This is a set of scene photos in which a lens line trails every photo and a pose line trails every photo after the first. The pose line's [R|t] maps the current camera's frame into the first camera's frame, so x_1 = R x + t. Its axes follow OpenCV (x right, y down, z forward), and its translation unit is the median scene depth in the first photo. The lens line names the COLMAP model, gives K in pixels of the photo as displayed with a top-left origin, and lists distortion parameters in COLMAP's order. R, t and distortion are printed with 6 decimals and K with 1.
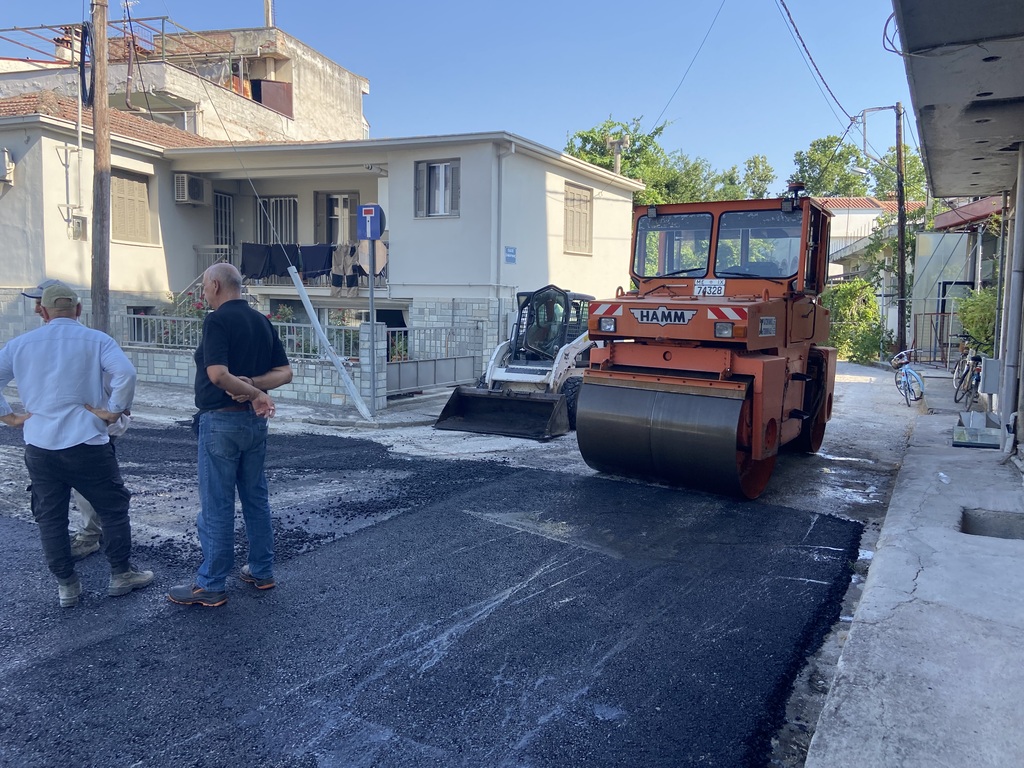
lens RADIAL K [[765.0, 0, 512.0], [0, 765.0, 384.0], [0, 0, 1]] dist [0.136575, -0.179041]
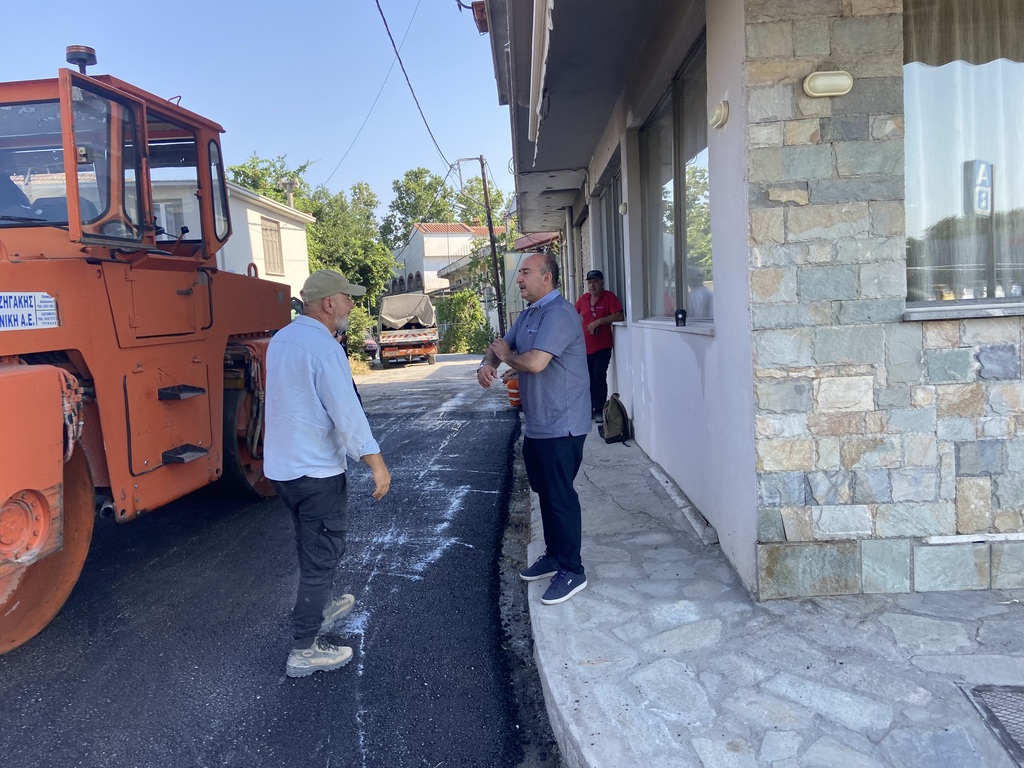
lens RADIAL K [[765.1, 0, 492.8], [0, 765.1, 384.7], [0, 0, 1]] dist [0.131613, -0.179875]
pose [[0.890977, -0.098038, 0.443339, -0.100504], [0.108050, 0.994142, 0.002693, 0.024917], [-0.441006, 0.045503, 0.896350, -0.152628]]
